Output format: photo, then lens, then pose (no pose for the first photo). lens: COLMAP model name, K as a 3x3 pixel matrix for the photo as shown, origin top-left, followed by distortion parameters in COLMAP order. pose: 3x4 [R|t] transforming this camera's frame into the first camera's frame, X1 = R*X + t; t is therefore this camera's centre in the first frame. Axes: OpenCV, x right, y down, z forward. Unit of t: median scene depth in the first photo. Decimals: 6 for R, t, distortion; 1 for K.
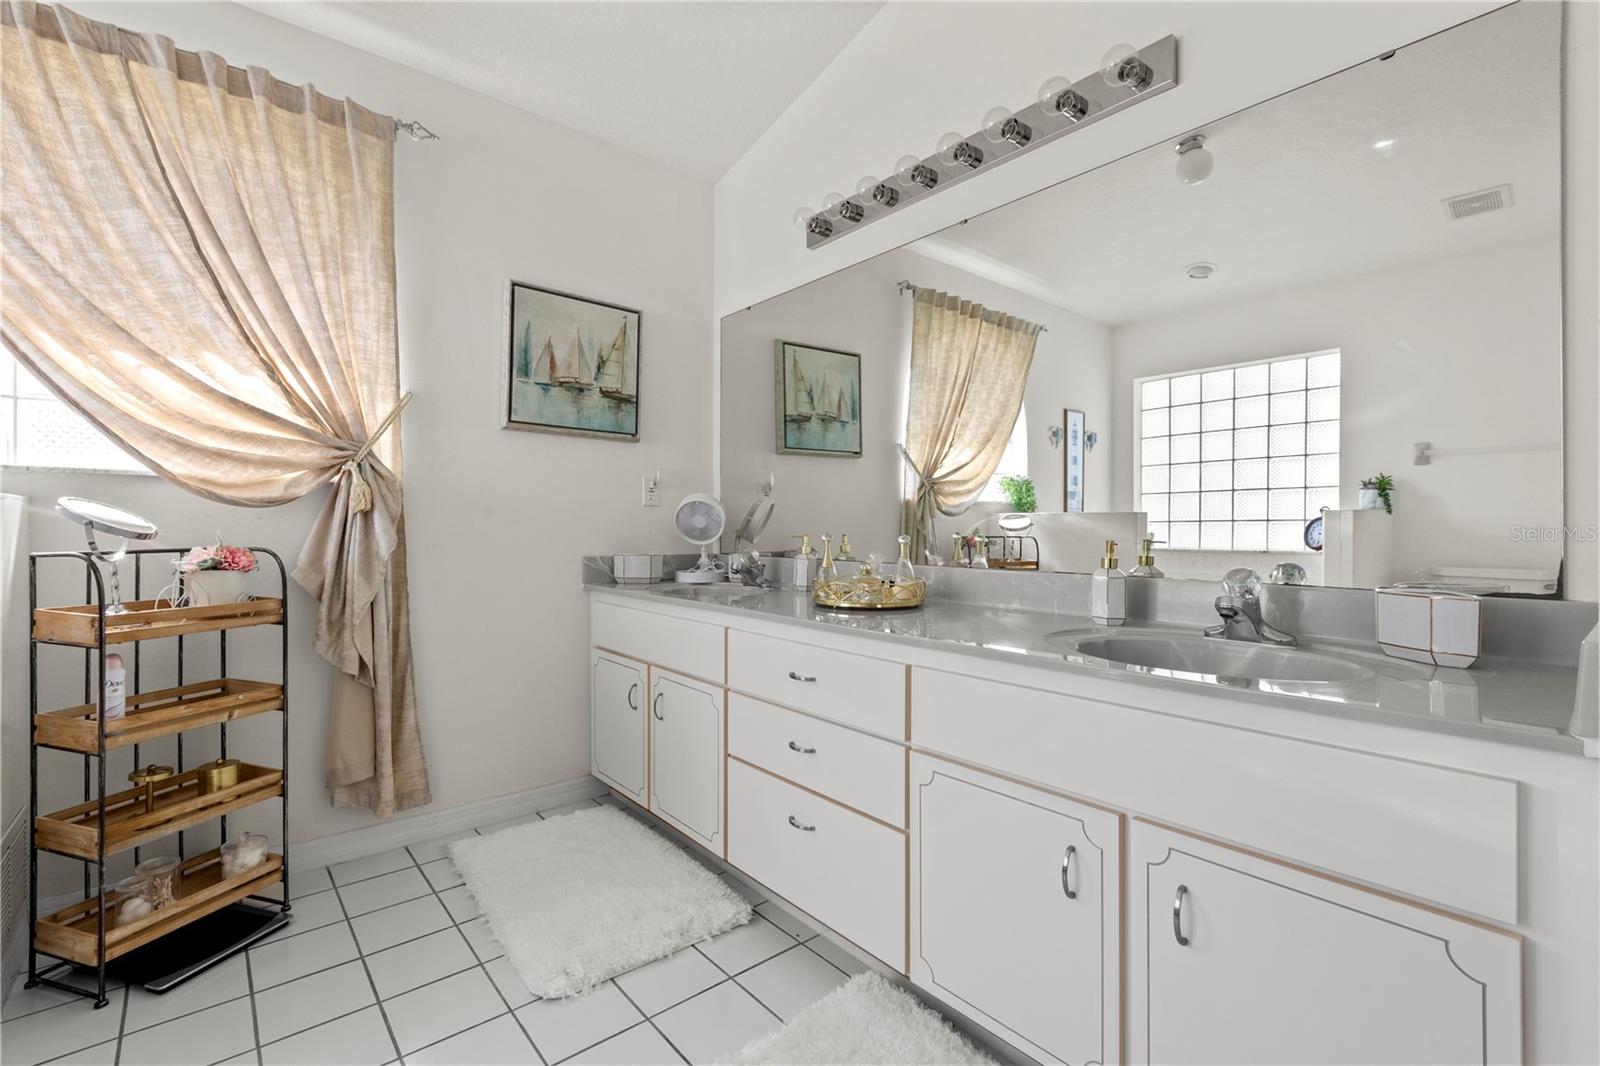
lens RADIAL K [[721.1, 0, 800.6], [0, 721.1, 521.4], [0, 0, 1]] dist [0.000224, 0.000131]
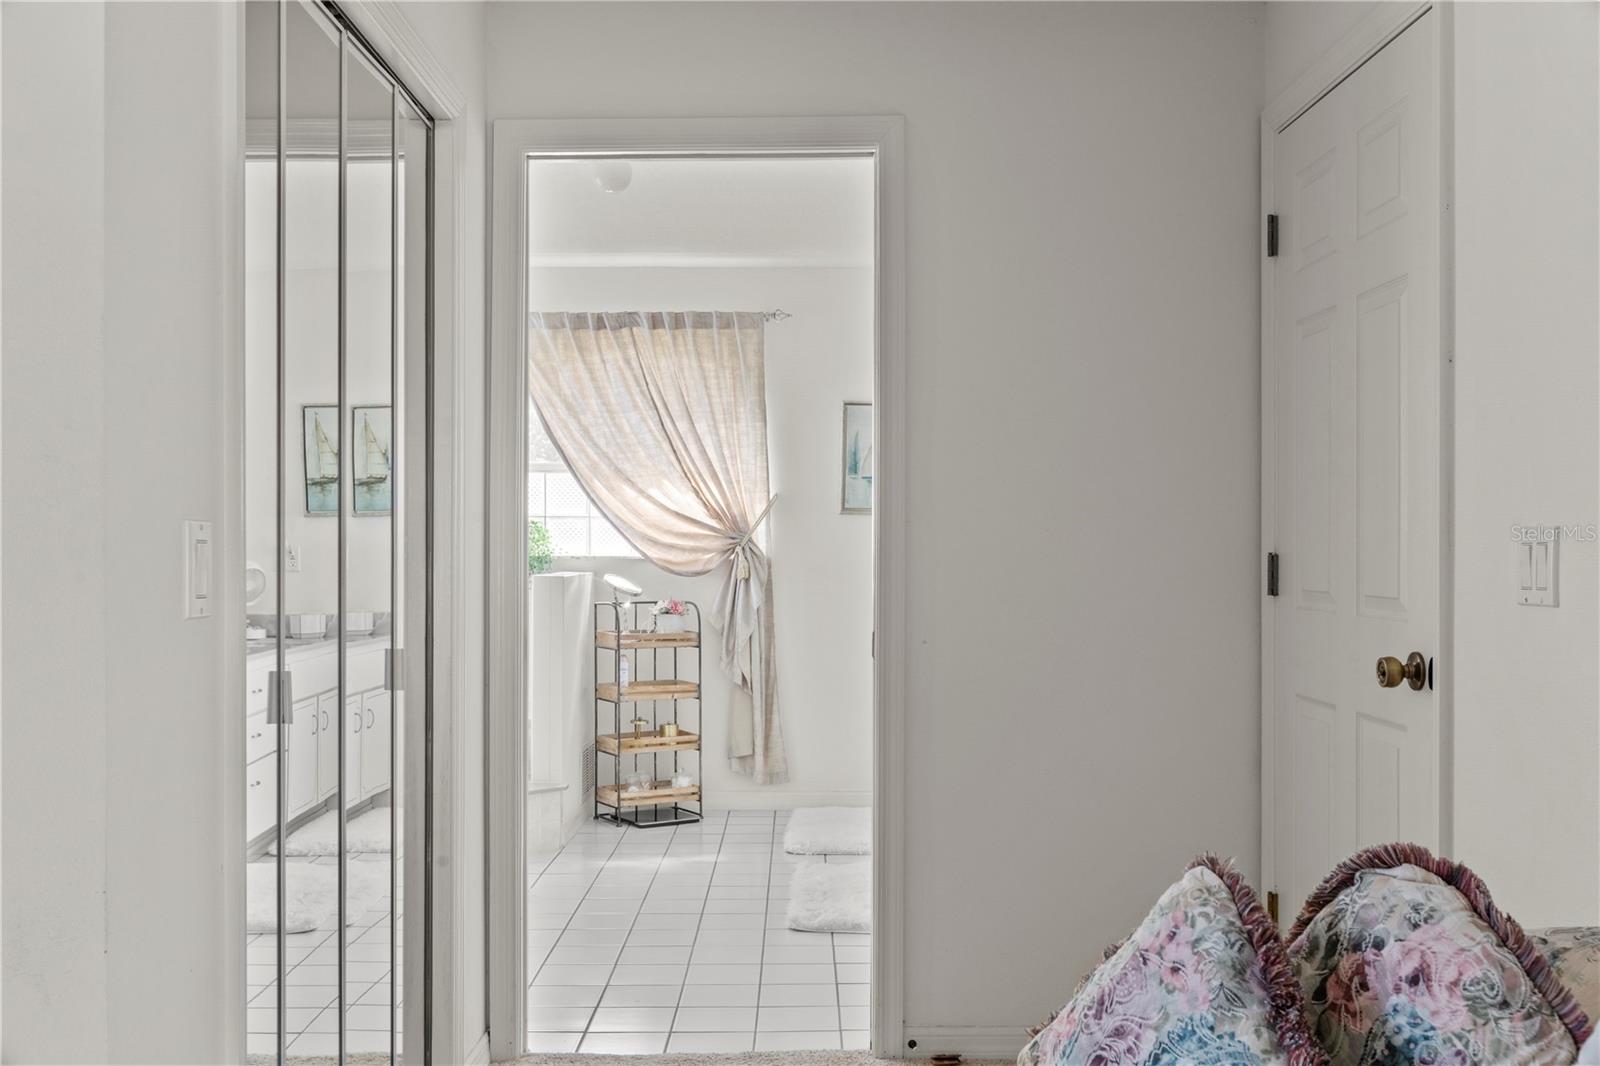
lens RADIAL K [[1557.8, 0, 793.6], [0, 1557.8, 516.0], [0, 0, 1]] dist [-0.017206, 0.000523]
pose [[0.763512, -0.018904, -0.645517, 1.751495], [0.005699, 0.999730, -0.022535, -0.078021], [0.645768, 0.013527, 0.763414, -1.587525]]
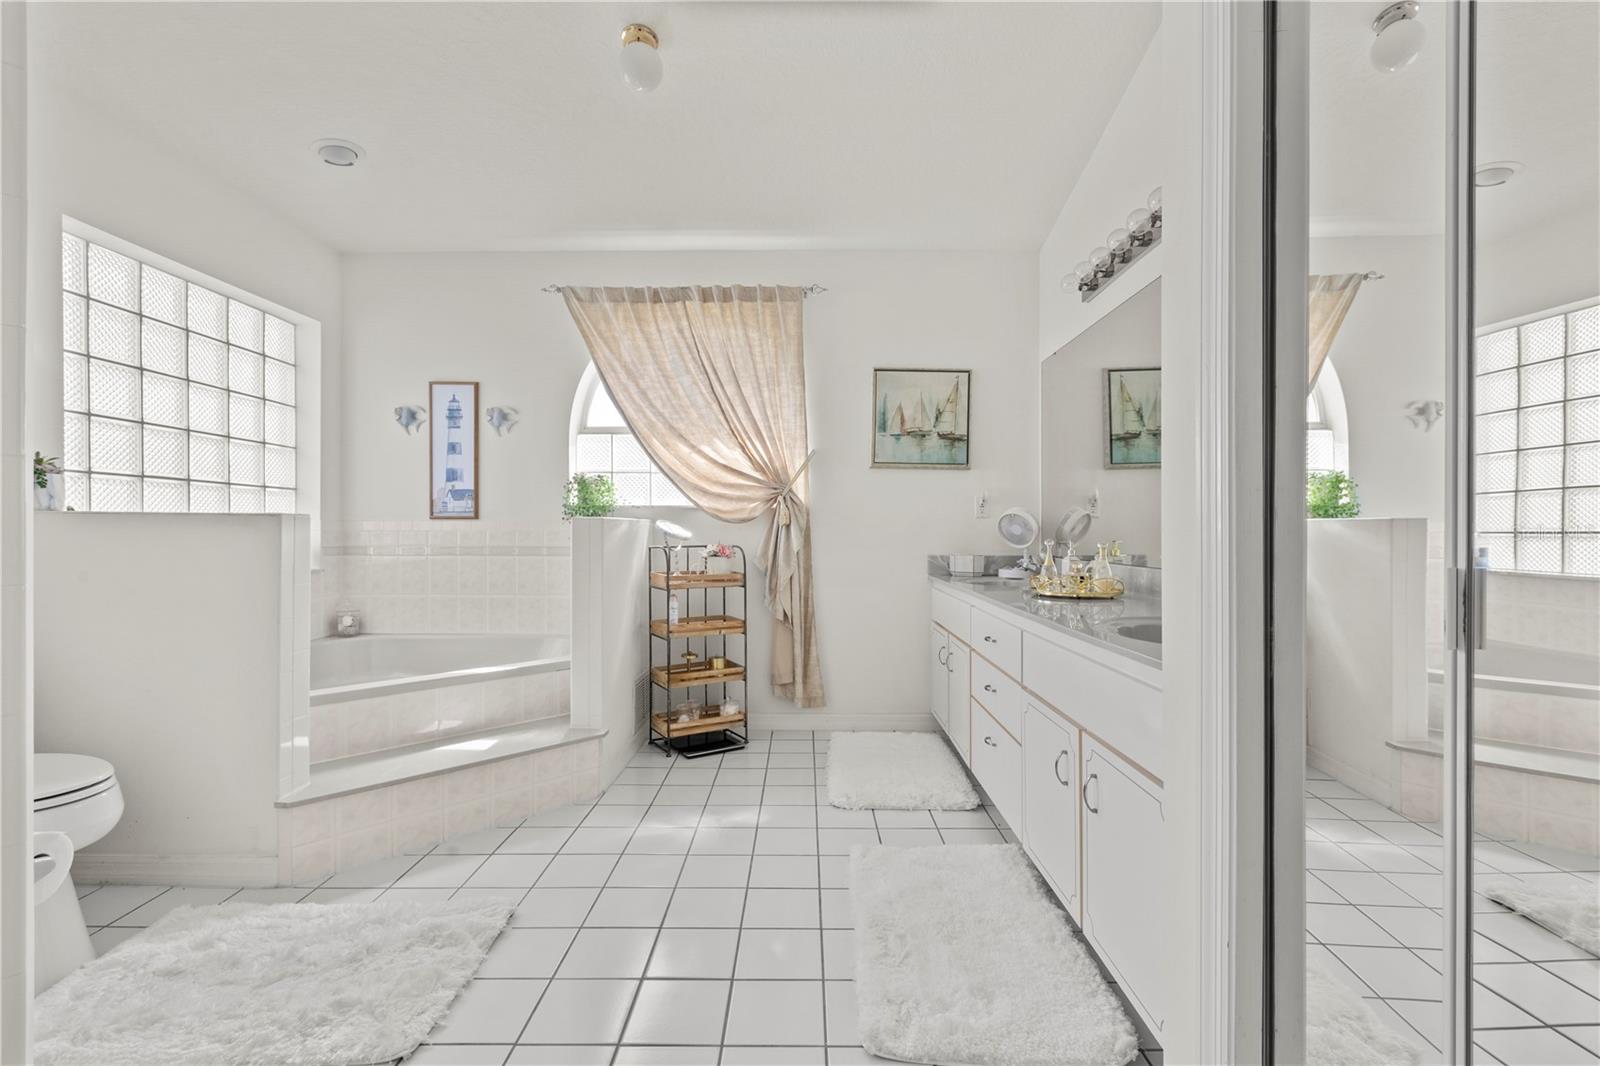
lens RADIAL K [[720.0, 0, 792.5], [0, 720.0, 527.5], [0, 0, 1]] dist [0.000581, 0.000280]
pose [[0.753967, -0.005919, -0.656886, 0.568092], [0.006275, 0.999979, -0.001807, -0.005182], [0.656882, -0.002759, 0.753988, -0.295465]]
